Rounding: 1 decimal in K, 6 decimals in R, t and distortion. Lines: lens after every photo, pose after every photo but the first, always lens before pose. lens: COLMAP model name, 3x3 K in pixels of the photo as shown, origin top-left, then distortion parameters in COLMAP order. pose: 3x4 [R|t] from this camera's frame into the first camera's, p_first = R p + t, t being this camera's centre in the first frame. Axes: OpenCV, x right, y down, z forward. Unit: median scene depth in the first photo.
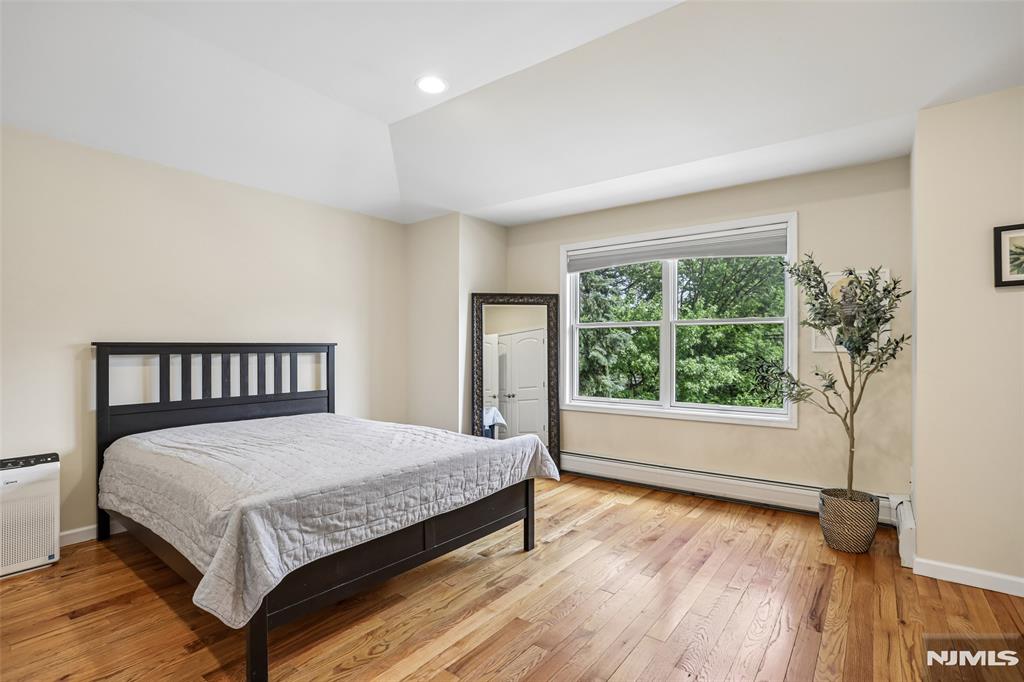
lens RADIAL K [[494.9, 0, 512.0], [0, 494.9, 341.0], [0, 0, 1]] dist [-0.000855, -0.000047]
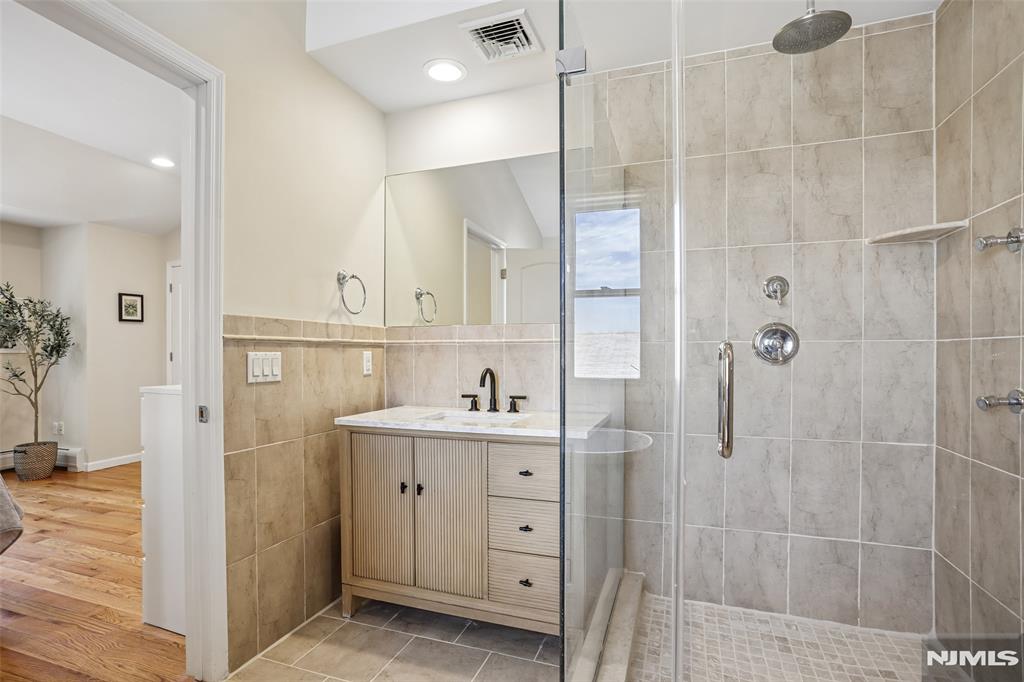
lens RADIAL K [[491.6, 0, 510.2], [0, 491.6, 349.0], [0, 0, 1]] dist [-0.028209, 0.000255]
pose [[-0.295825, 0.001441, 0.955241, -1.254389], [-0.006478, 0.999973, -0.003515, 0.004851], [-0.955220, -0.007227, -0.295808, 0.016416]]
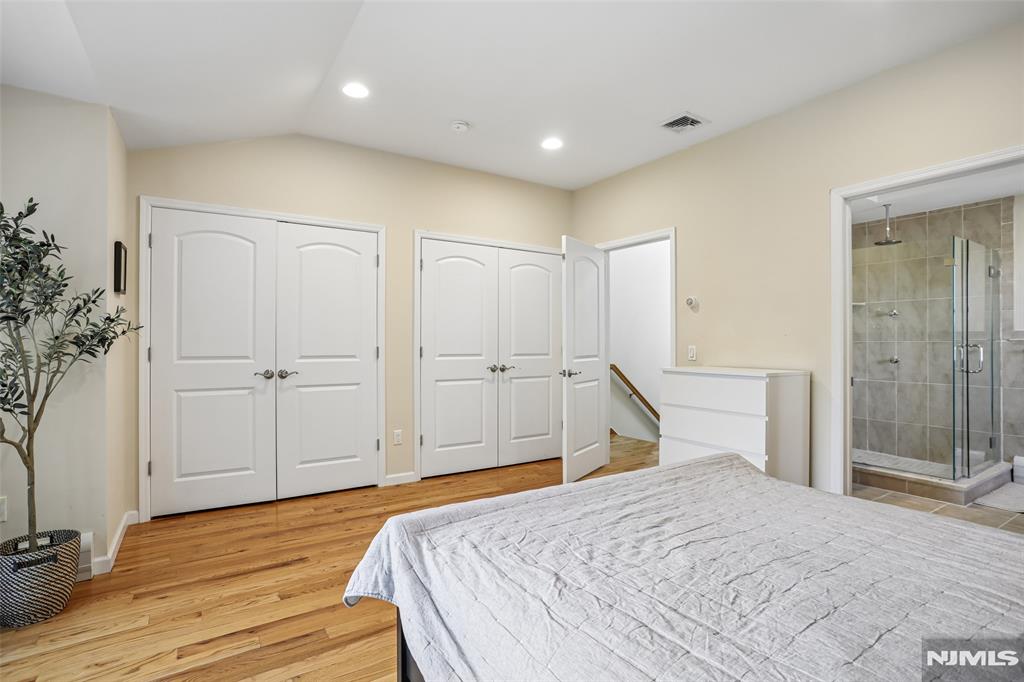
lens RADIAL K [[494.9, 0, 512.0], [0, 494.9, 341.0], [0, 0, 1]] dist [-0.000855, -0.000047]
pose [[-0.938412, -0.000801, 0.345519, -0.257803], [-0.005544, 0.999903, -0.012742, 0.015011], [-0.345475, -0.013873, -0.938325, 1.513421]]
